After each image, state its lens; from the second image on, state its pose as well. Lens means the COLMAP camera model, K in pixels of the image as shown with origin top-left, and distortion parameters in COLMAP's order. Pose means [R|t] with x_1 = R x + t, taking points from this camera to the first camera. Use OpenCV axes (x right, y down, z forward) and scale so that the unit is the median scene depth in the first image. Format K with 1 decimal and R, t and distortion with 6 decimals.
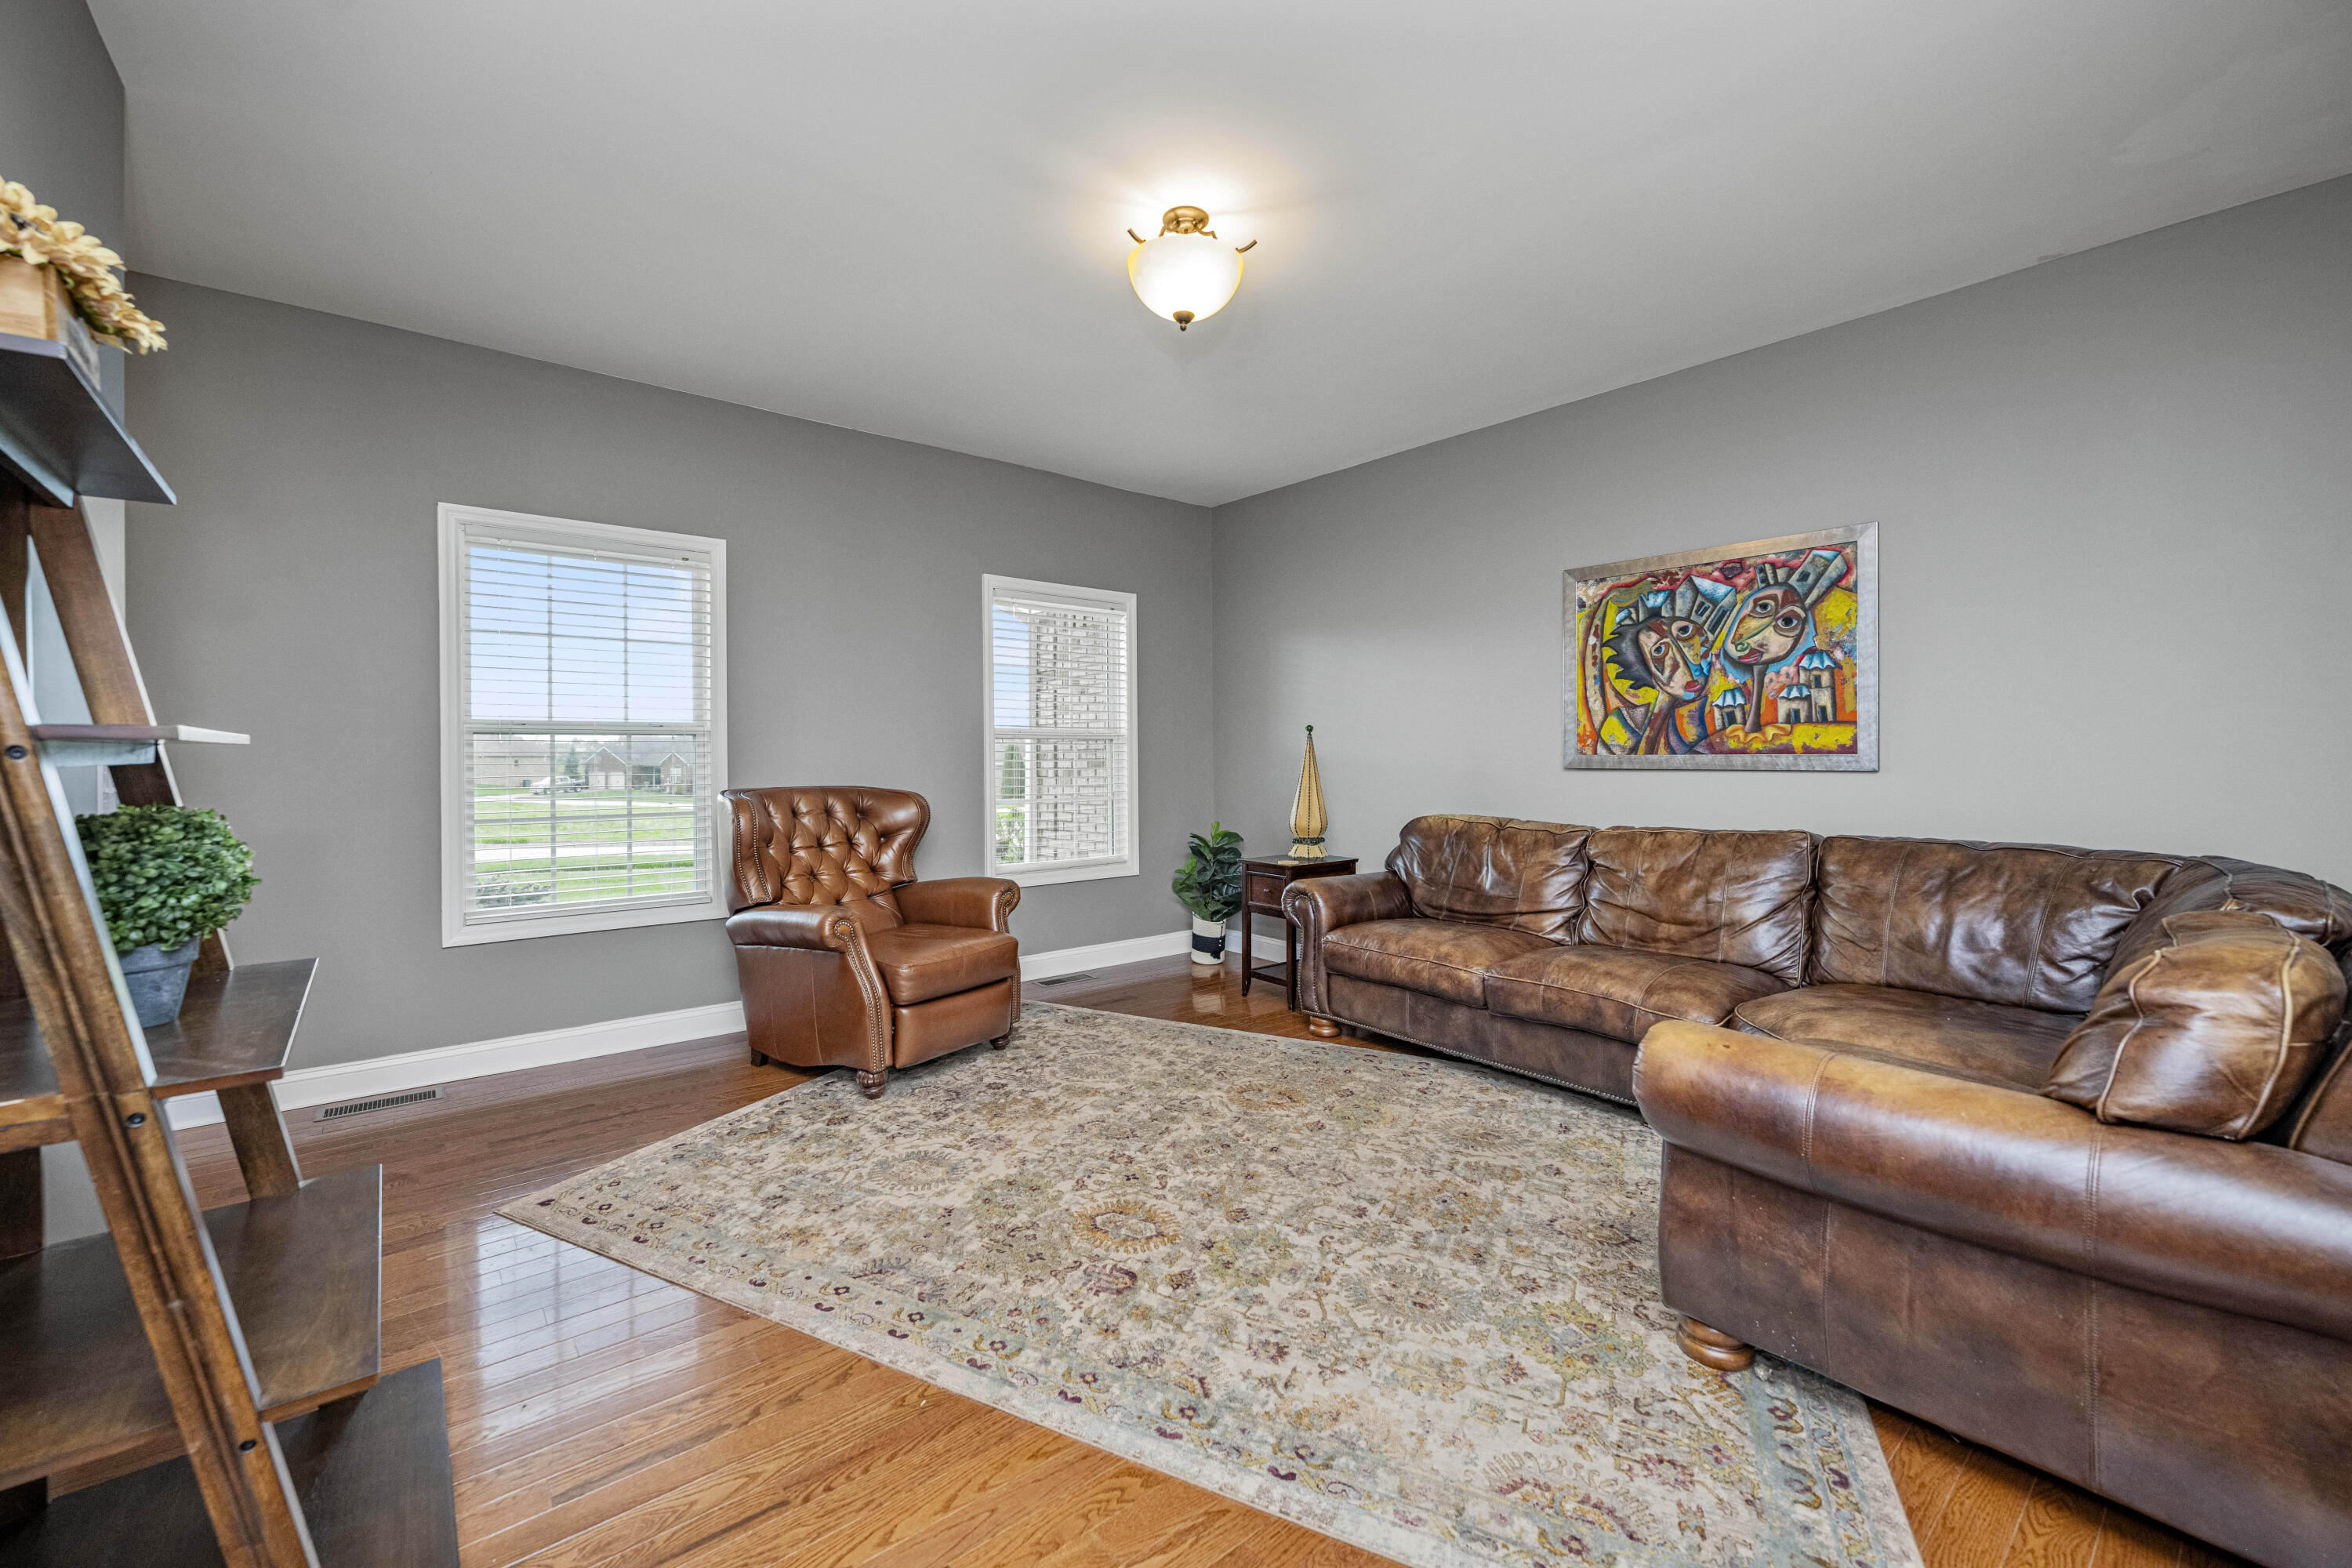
lens RADIAL K [[918.8, 0, 1120.0], [0, 918.8, 761.3], [0, 0, 1]] dist [-0.001493, -0.000108]
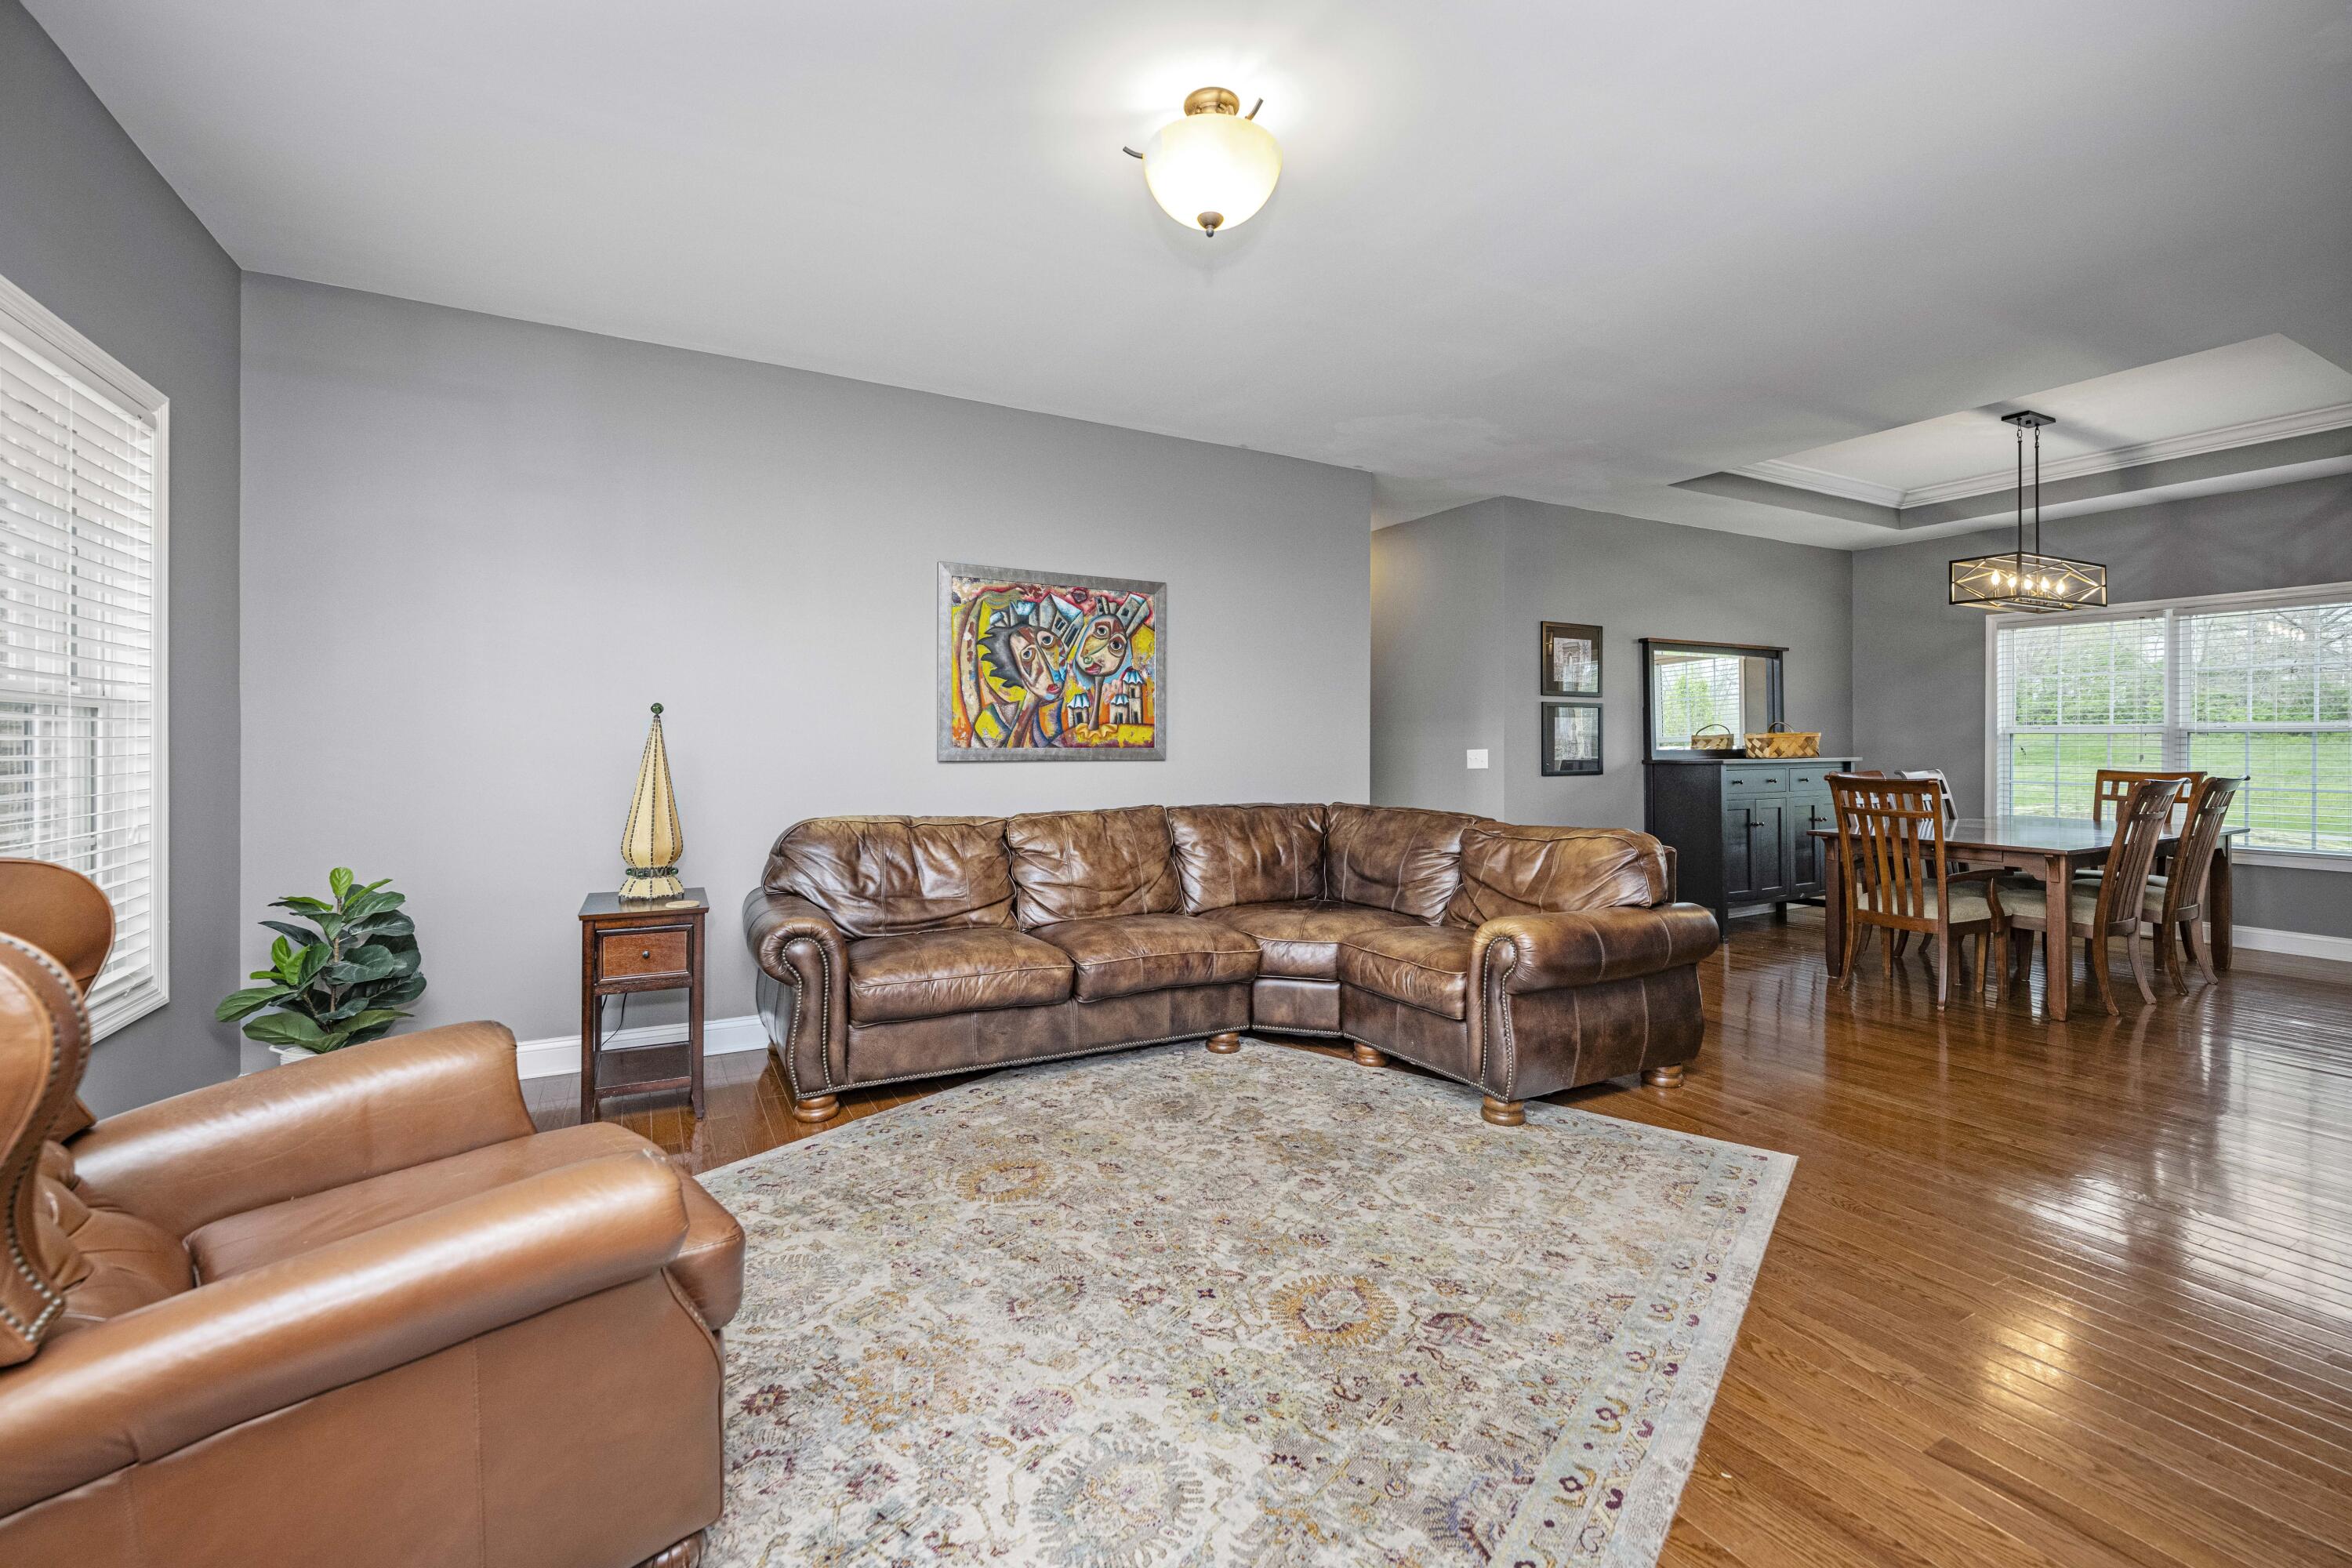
lens RADIAL K [[991.3, 0, 1167.2], [0, 991.3, 745.9], [0, 0, 1]] dist [-0.007784, 0.000116]
pose [[0.179172, 0.003417, 0.983812, -0.632299], [0.003375, 0.999986, -0.004087, -0.004504], [-0.983812, 0.004053, 0.179158, 0.683657]]
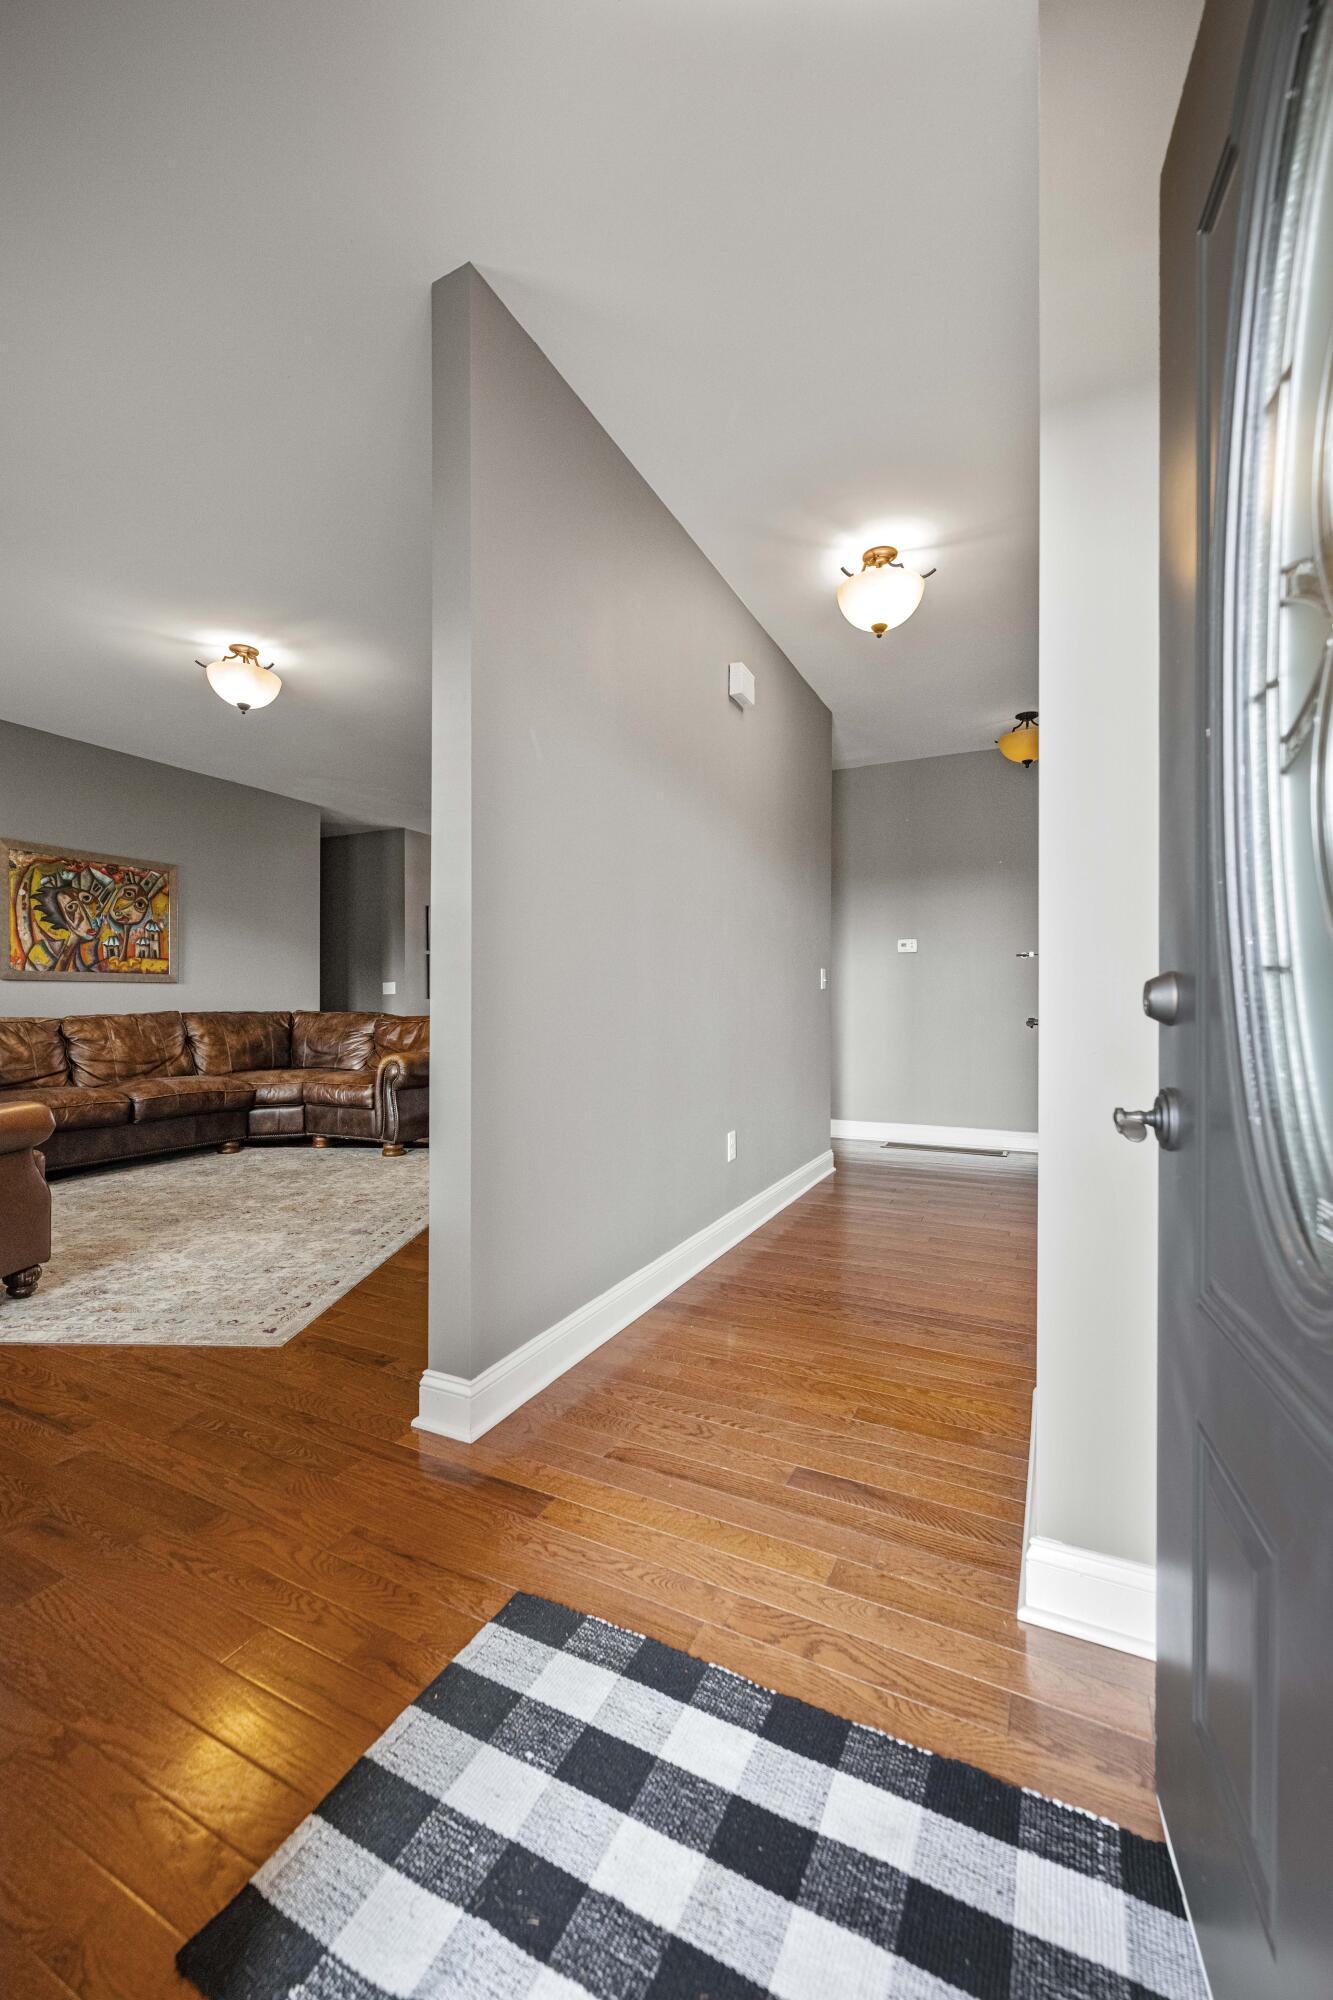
lens RADIAL K [[818.5, 0, 655.9], [0, 818.5, 1004.1], [0, 0, 1]] dist [-0.000794, -0.000063]
pose [[-0.407656, -0.001462, 0.913134, -1.282888], [0.004487, 0.999983, 0.003604, 0.055122], [-0.913124, 0.005566, -0.407643, 0.716626]]
